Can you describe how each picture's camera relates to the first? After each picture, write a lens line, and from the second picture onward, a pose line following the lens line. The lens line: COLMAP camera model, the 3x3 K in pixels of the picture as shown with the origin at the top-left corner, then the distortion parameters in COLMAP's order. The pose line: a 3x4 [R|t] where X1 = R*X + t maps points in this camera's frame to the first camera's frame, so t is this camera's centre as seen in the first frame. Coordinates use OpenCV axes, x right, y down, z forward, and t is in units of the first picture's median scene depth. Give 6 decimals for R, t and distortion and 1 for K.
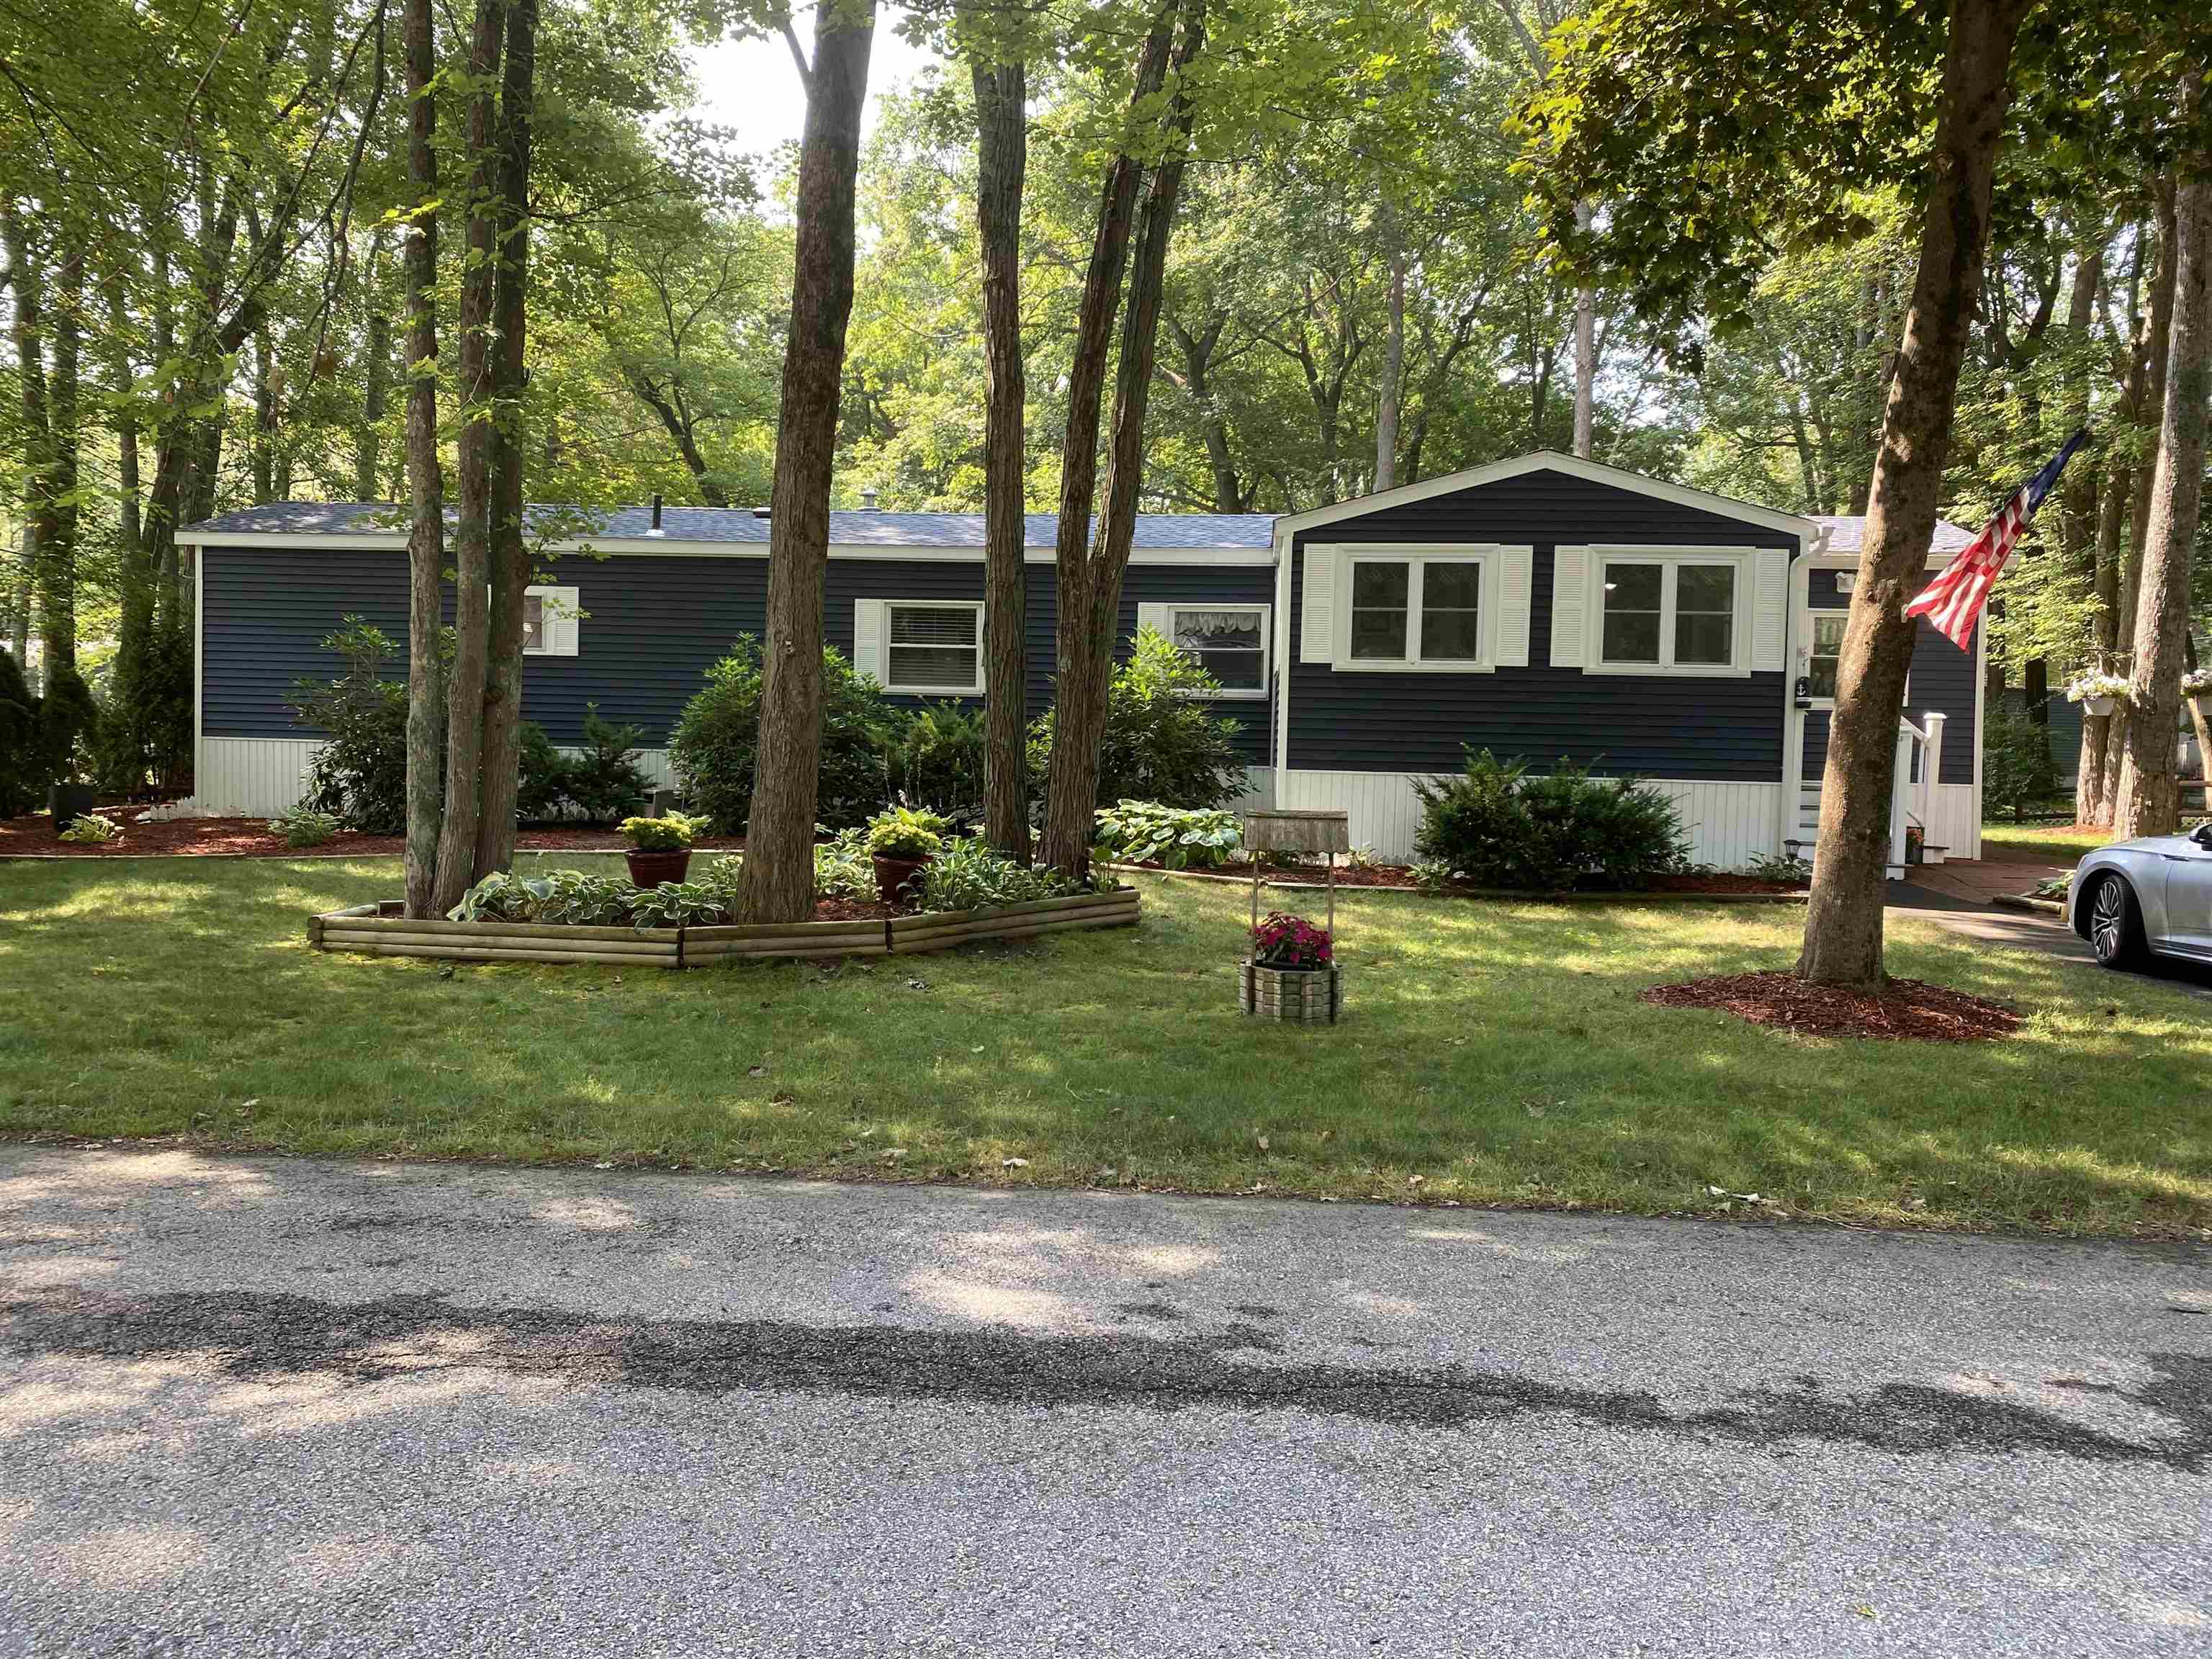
lens RADIAL K [[1735.9, 0, 1105.2], [0, 1735.9, 781.3], [0, 0, 1]] dist [0.082391, -0.002084]
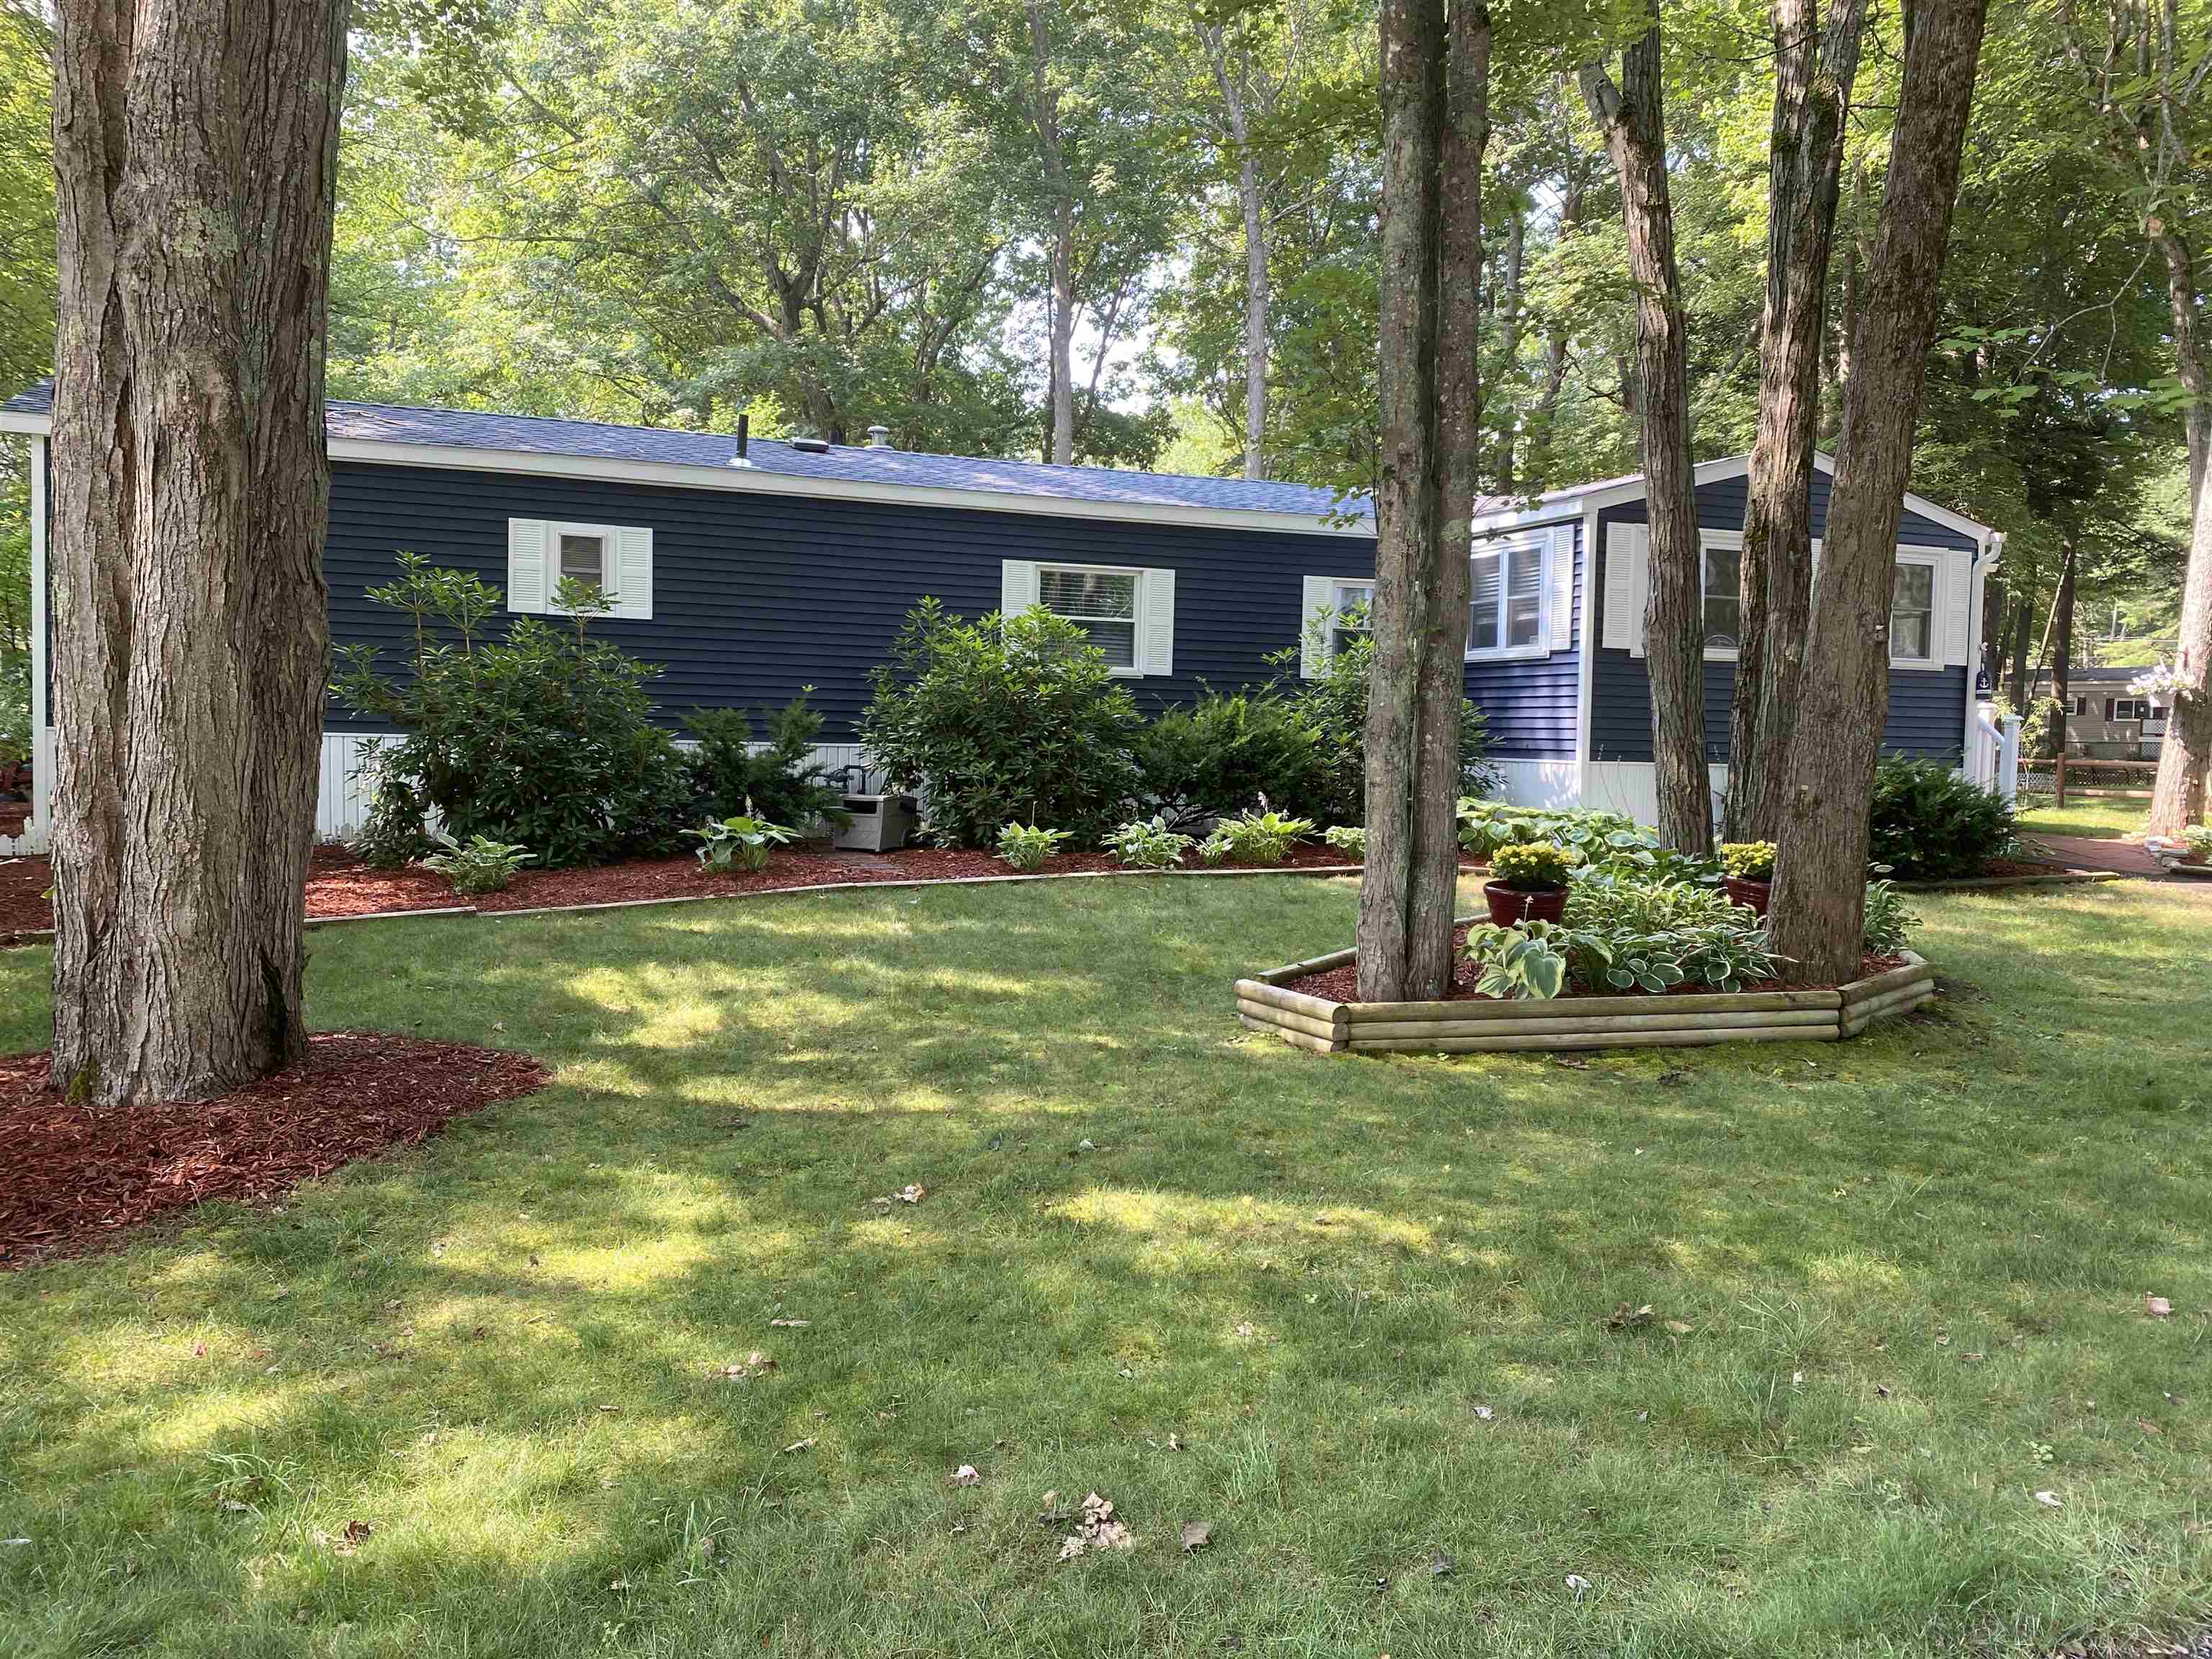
lens RADIAL K [[1703.4, 0, 1087.5], [0, 1703.4, 827.9], [0, 0, 1]] dist [0.010167, -0.008708]
pose [[0.889297, -0.030321, 0.456324, -0.561679], [0.010111, 0.998859, 0.046666, -0.017036], [-0.457218, -0.036887, 0.888589, 0.302970]]
